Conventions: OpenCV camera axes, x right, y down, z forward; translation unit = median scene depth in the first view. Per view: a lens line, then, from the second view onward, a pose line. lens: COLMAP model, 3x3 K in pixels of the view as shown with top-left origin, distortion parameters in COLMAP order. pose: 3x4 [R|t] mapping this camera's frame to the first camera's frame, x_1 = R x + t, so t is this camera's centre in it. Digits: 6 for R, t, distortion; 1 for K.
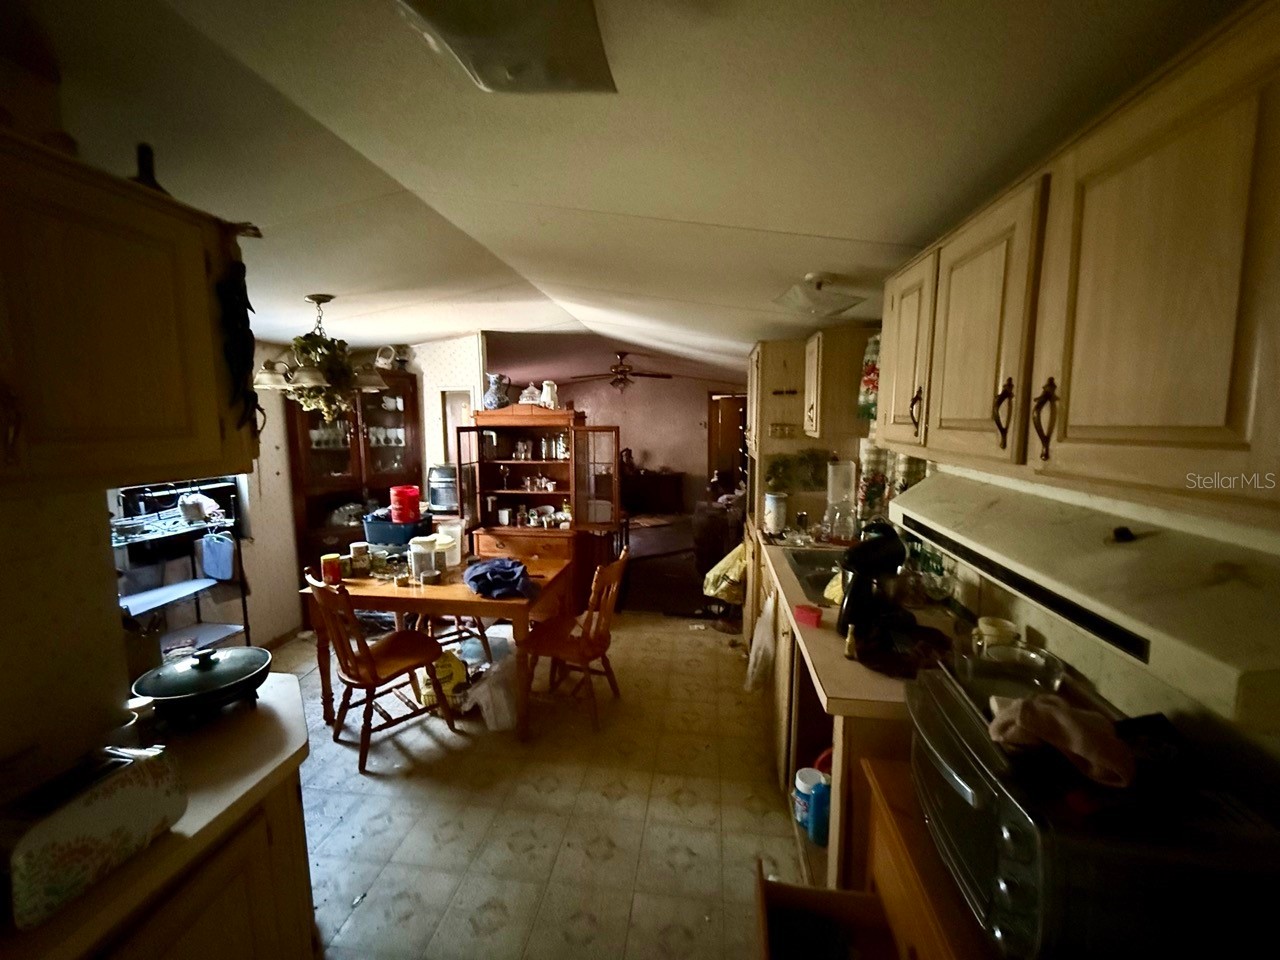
lens RADIAL K [[513.3, 0, 639.1], [0, 513.3, 480.6], [0, 0, 1]] dist [-0.000801, -0.000021]
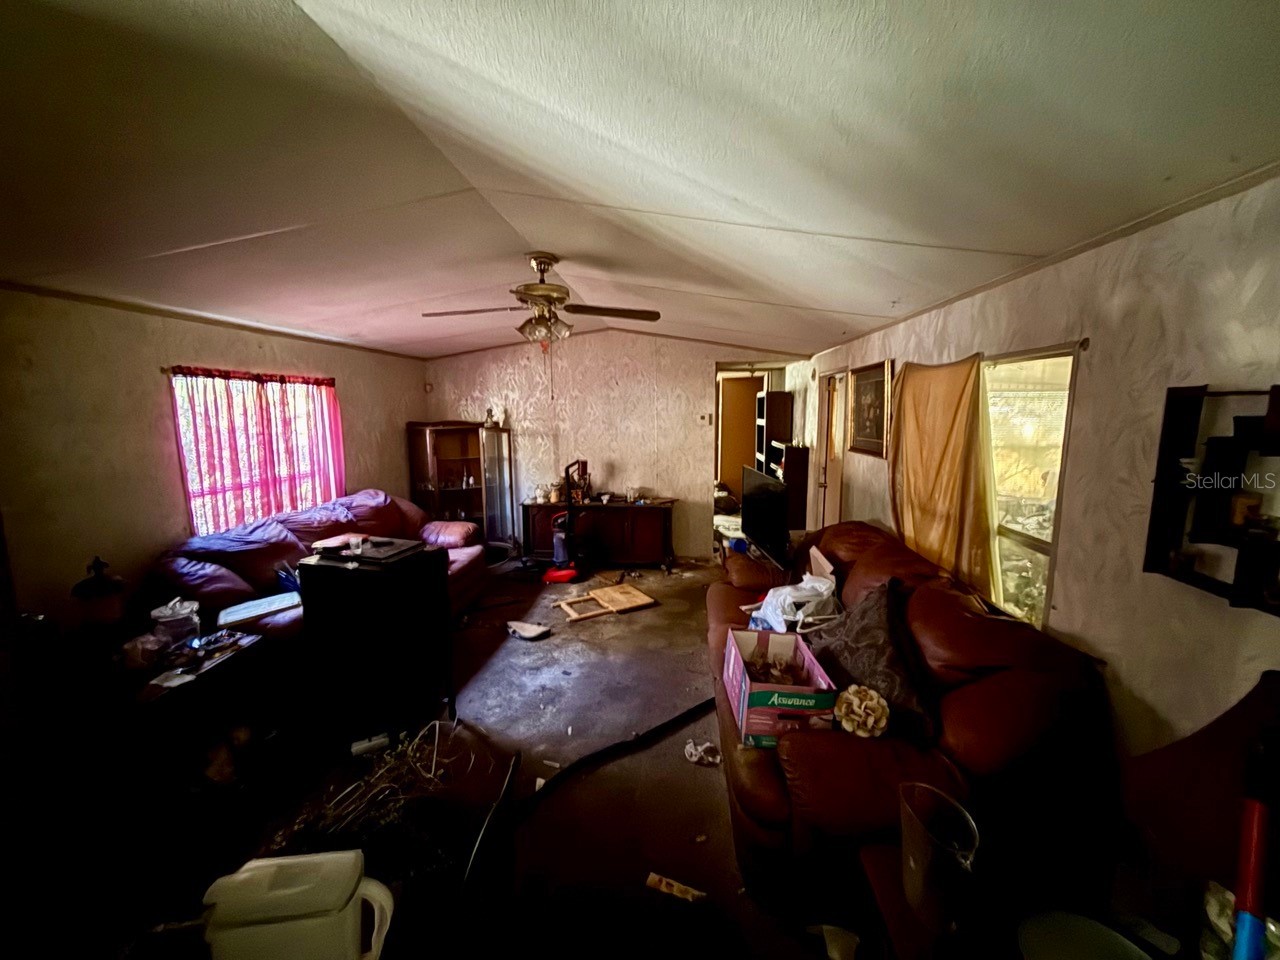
lens RADIAL K [[513.3, 0, 641.3], [0, 513.3, 474.4], [0, 0, 1]] dist [-0.000801, -0.000021]
pose [[0.998669, -0.004889, 0.051348, 0.017448], [0.004116, 0.999877, 0.015141, -0.053919], [-0.051415, -0.014910, 0.998566, 0.407771]]
